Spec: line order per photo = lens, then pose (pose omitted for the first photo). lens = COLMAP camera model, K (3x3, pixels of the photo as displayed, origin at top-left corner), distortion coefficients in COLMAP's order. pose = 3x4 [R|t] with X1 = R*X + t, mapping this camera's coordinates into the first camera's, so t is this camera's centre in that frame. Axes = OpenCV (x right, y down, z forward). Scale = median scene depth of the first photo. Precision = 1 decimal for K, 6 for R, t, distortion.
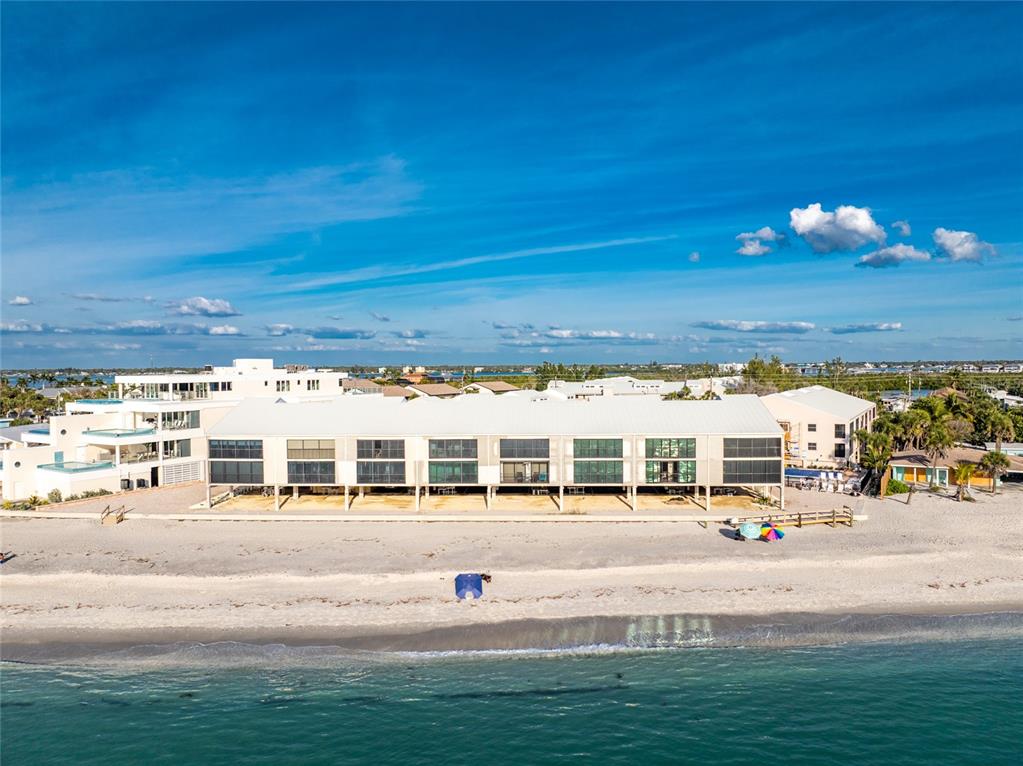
lens RADIAL K [[738.4, 0, 509.6], [0, 738.4, 383.8], [0, 0, 1]] dist [-0.027582, -0.017581]
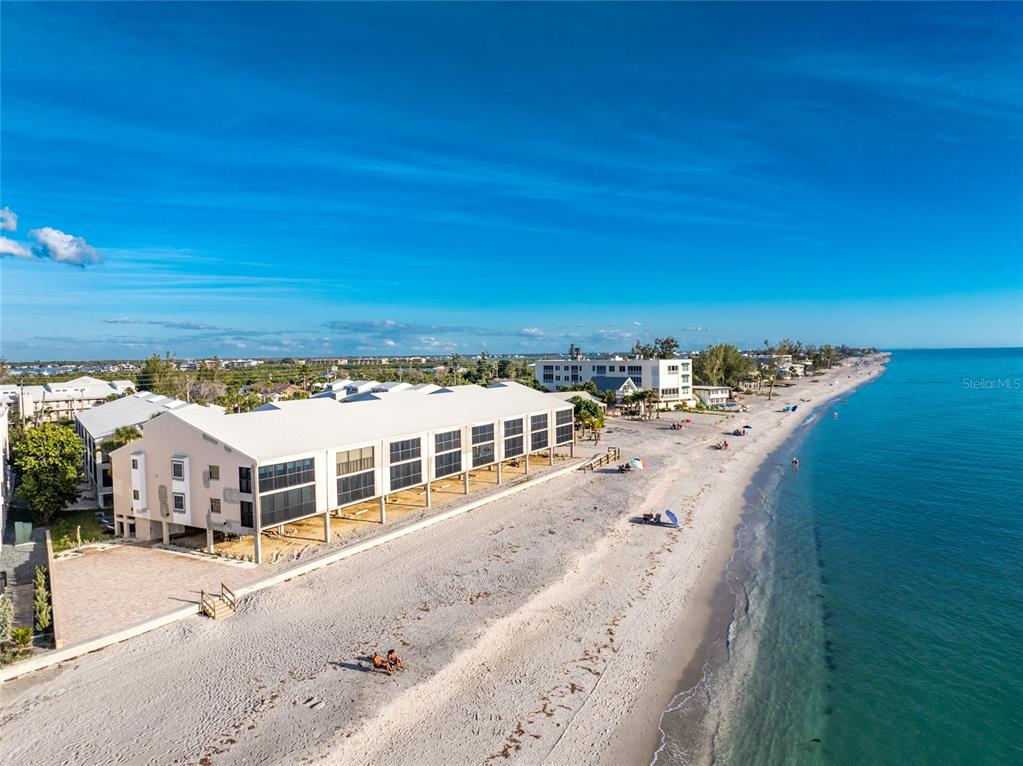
lens RADIAL K [[738.4, 0, 511.4], [0, 738.4, 382.6], [0, 0, 1]] dist [-0.027582, -0.017581]
pose [[0.401966, -0.034003, 0.915023, -0.979293], [0.035635, 0.999134, 0.021474, -0.013801], [-0.914961, 0.023974, 0.402829, 0.488940]]
